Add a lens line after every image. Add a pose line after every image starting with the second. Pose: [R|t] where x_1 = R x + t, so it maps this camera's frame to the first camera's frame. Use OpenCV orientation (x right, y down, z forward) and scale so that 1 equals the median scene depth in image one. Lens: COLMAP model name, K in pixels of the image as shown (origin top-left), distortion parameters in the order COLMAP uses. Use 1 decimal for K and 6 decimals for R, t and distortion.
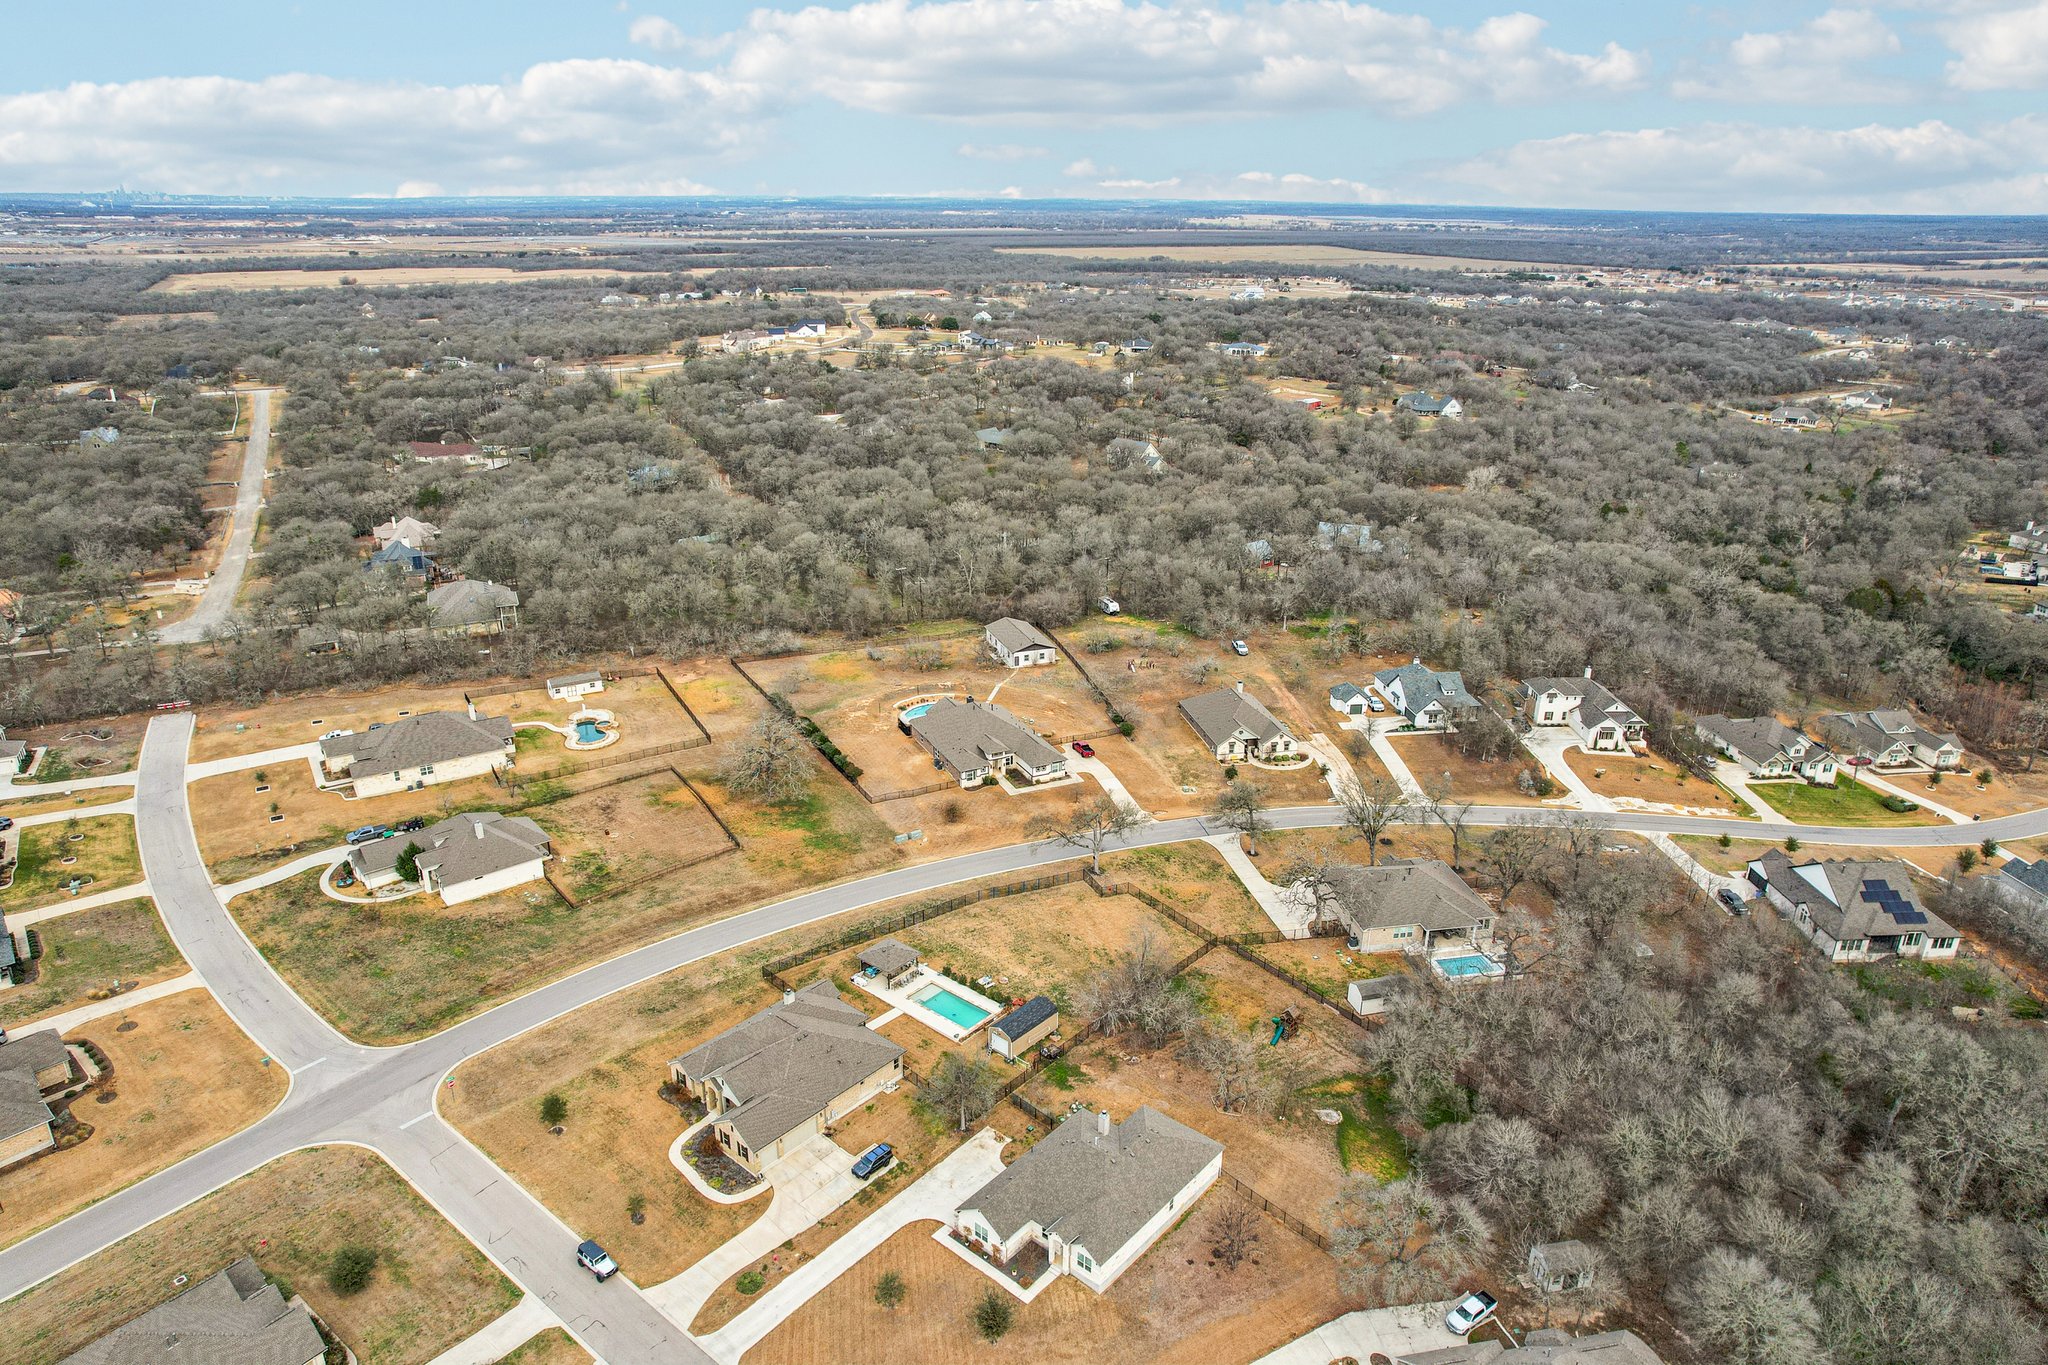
lens RADIAL K [[1299.5, 0, 1040.2], [0, 1299.5, 685.6], [0, 0, 1]] dist [-0.050434, -0.000589]
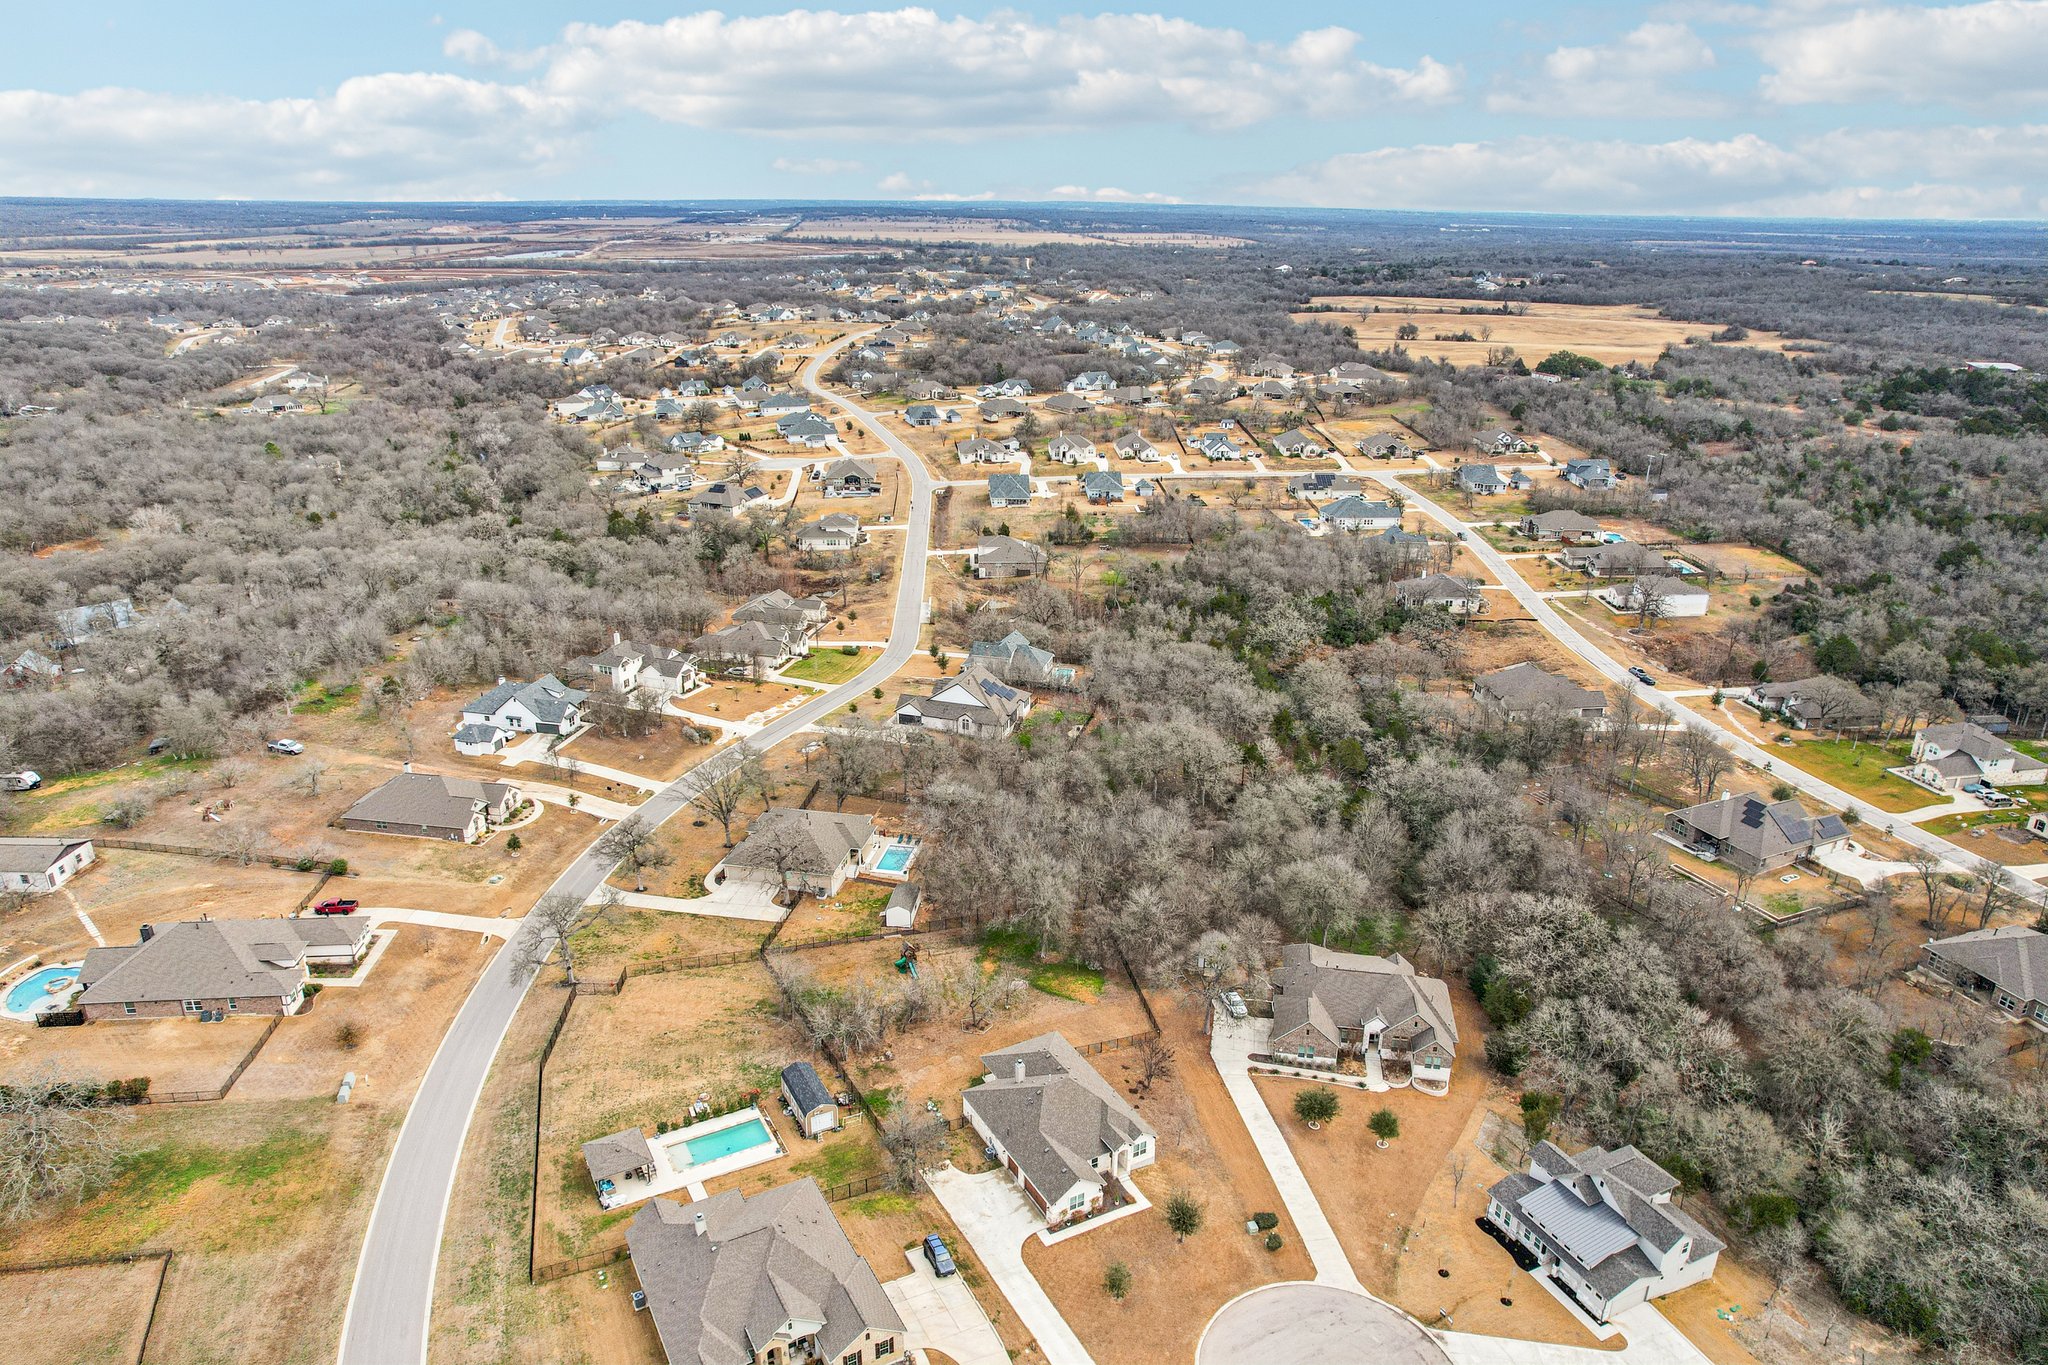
lens RADIAL K [[1299.5, 0, 1040.2], [0, 1299.5, 685.6], [0, 0, 1]] dist [-0.050434, -0.000589]
pose [[0.351719, -0.333039, 0.874860, -0.553379], [0.324225, 0.920066, 0.219900, -0.131124], [-0.878164, 0.206309, 0.431584, 0.328820]]
